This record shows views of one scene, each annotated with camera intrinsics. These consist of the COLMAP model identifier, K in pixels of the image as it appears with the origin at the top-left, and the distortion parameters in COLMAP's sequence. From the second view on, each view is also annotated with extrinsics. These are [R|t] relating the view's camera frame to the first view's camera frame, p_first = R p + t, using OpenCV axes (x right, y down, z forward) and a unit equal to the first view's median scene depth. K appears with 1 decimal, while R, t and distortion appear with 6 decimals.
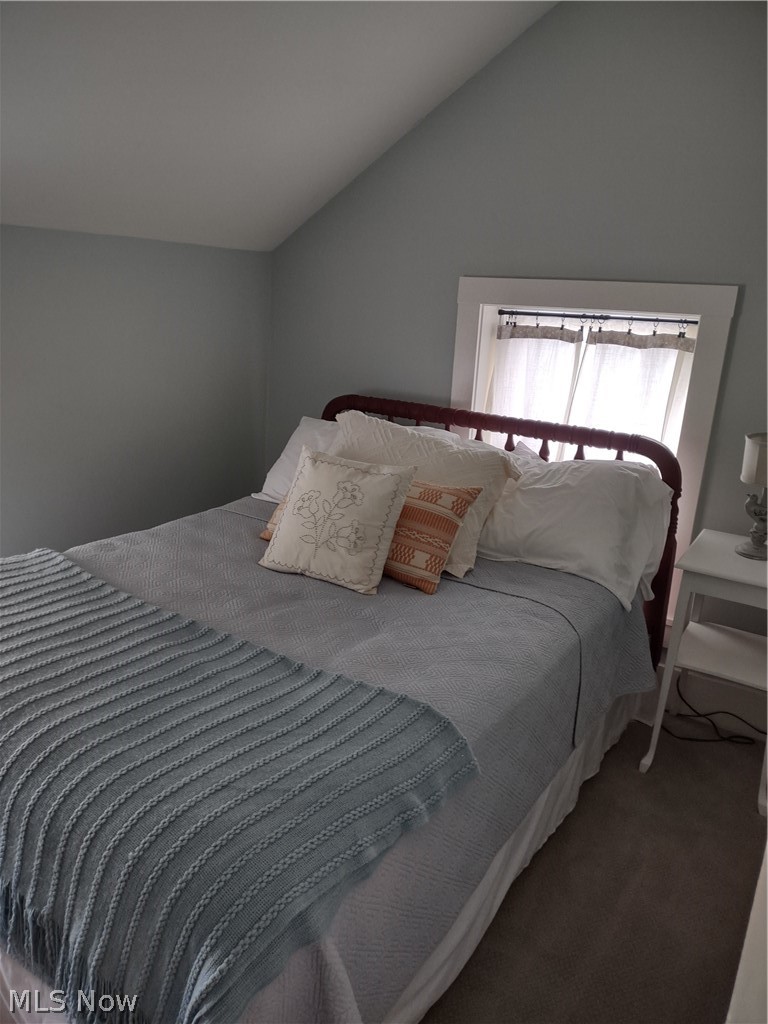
lens RADIAL K [[778.9, 0, 384.0], [0, 778.9, 512.0], [0, 0, 1]] dist [0.091071, -0.096965]
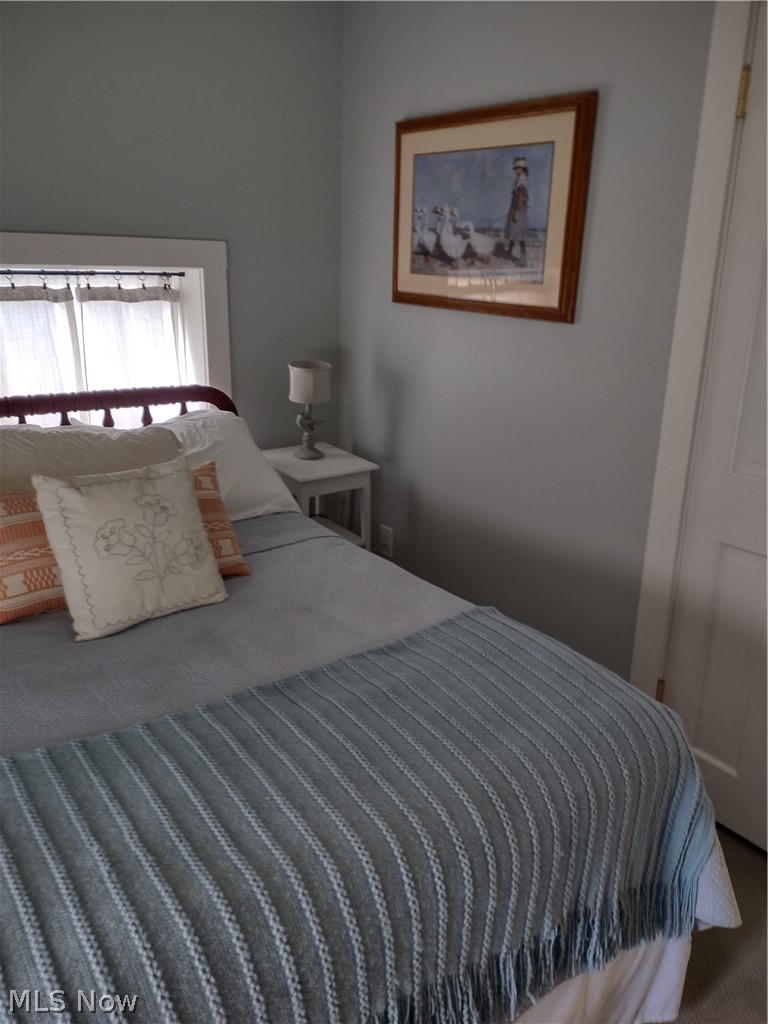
lens RADIAL K [[778.9, 0, 384.0], [0, 778.9, 512.0], [0, 0, 1]] dist [0.091071, -0.096965]
pose [[0.328844, -0.332310, 0.883986, -0.561145], [0.252467, 0.932911, 0.256784, -0.136640], [-0.910012, 0.138736, 0.390680, 0.349840]]
